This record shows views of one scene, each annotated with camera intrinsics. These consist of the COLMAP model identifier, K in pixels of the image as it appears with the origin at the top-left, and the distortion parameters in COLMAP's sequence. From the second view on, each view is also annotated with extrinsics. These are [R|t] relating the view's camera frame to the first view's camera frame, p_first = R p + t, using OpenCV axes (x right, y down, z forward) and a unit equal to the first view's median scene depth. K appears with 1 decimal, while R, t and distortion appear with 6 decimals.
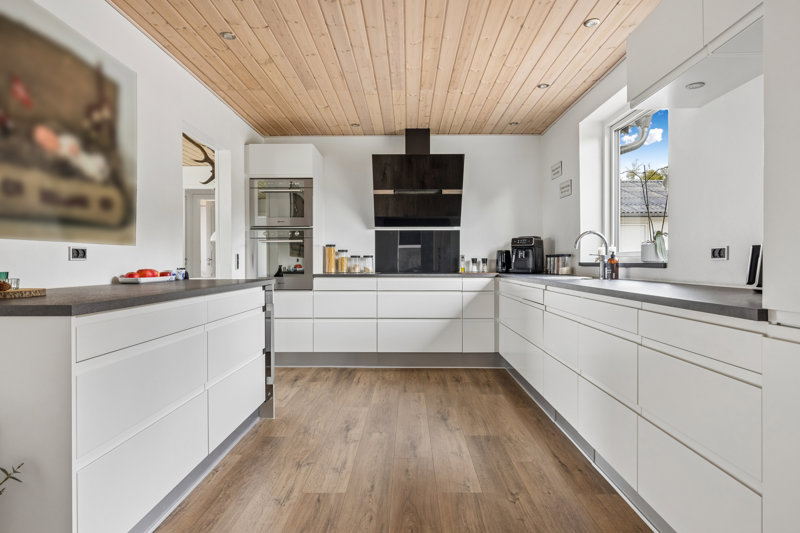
lens RADIAL K [[450.3, 0, 399.7], [0, 450.3, 263.2], [0, 0, 1]] dist [-0.004444, 0.000123]
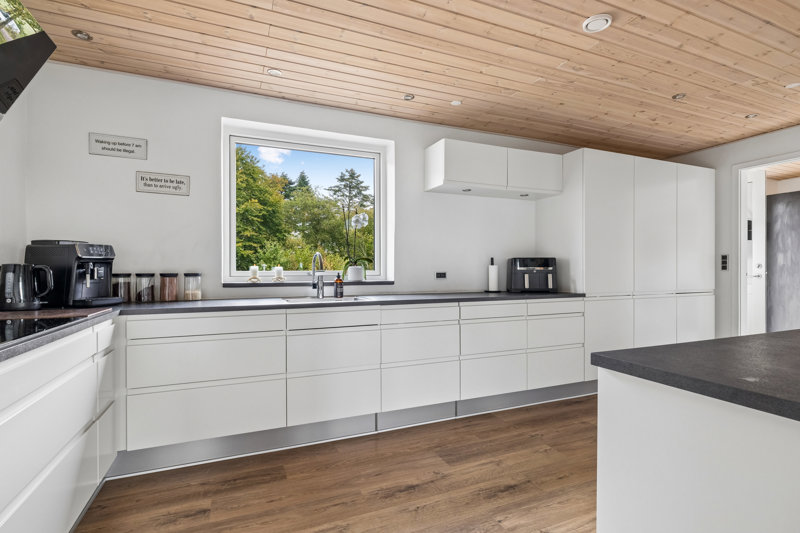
lens RADIAL K [[388.5, 0, 399.8], [0, 388.5, 270.3], [0, 0, 1]] dist [-0.000410, -0.000132]
pose [[-0.396821, -0.006470, 0.917873, -0.614050], [0.002451, 0.999964, 0.008108, -0.048509], [-0.917893, 0.005467, -0.396791, 1.528806]]
